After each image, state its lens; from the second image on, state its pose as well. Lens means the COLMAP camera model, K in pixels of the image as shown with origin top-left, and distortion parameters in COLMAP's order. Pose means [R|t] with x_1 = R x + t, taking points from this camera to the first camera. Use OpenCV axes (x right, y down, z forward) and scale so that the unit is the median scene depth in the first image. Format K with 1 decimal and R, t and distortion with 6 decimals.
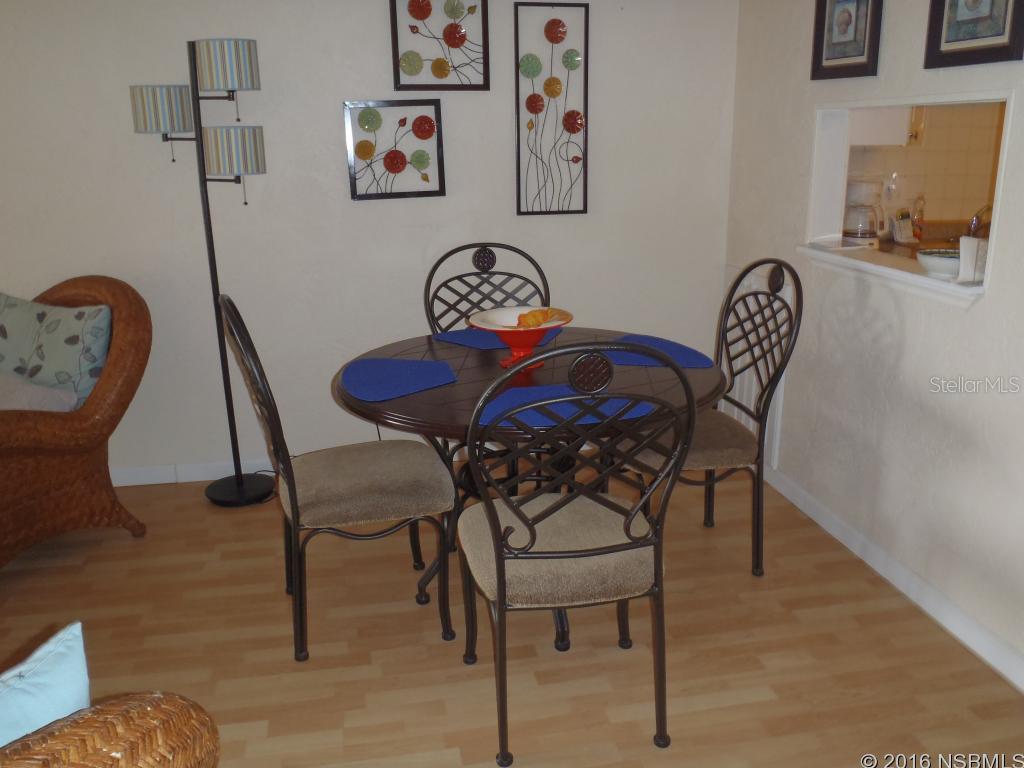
lens RADIAL K [[857.1, 0, 512.0], [0, 857.1, 384.0], [0, 0, 1]] dist [-0.060138, 0.030333]
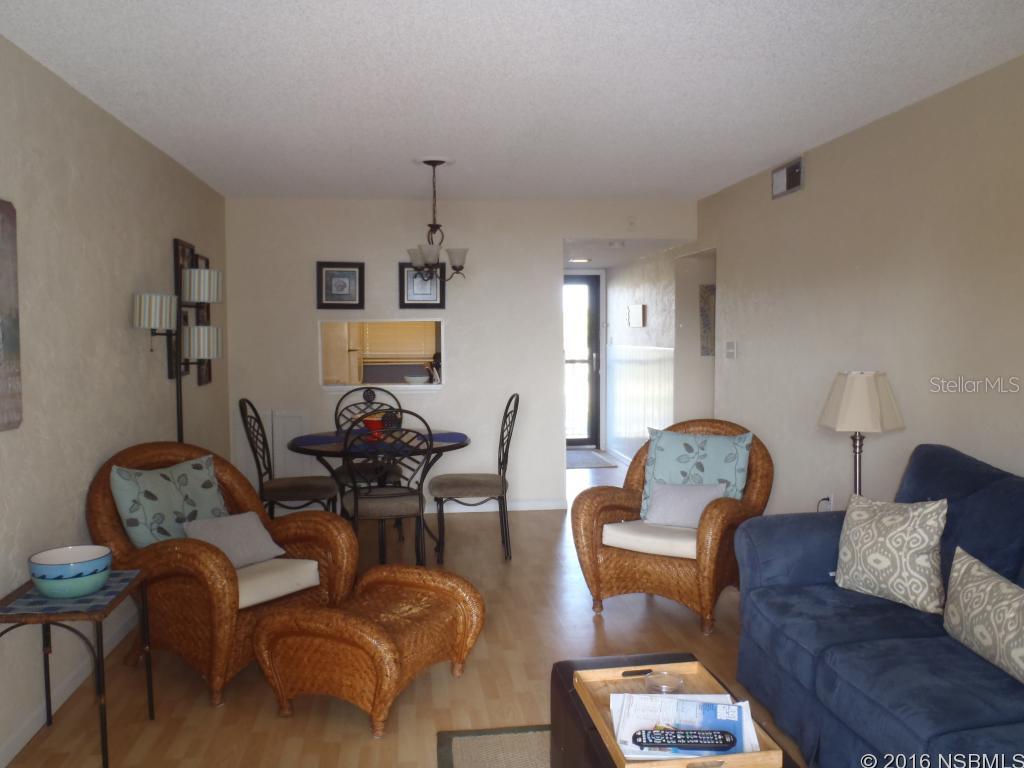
lens RADIAL K [[857.1, 0, 512.0], [0, 857.1, 384.0], [0, 0, 1]] dist [-0.060138, 0.030333]
pose [[0.997378, 0.014427, 0.070919, 0.145337], [0.002358, 0.972932, -0.231079, 0.258414], [-0.072333, 0.230640, 0.970347, -0.822996]]
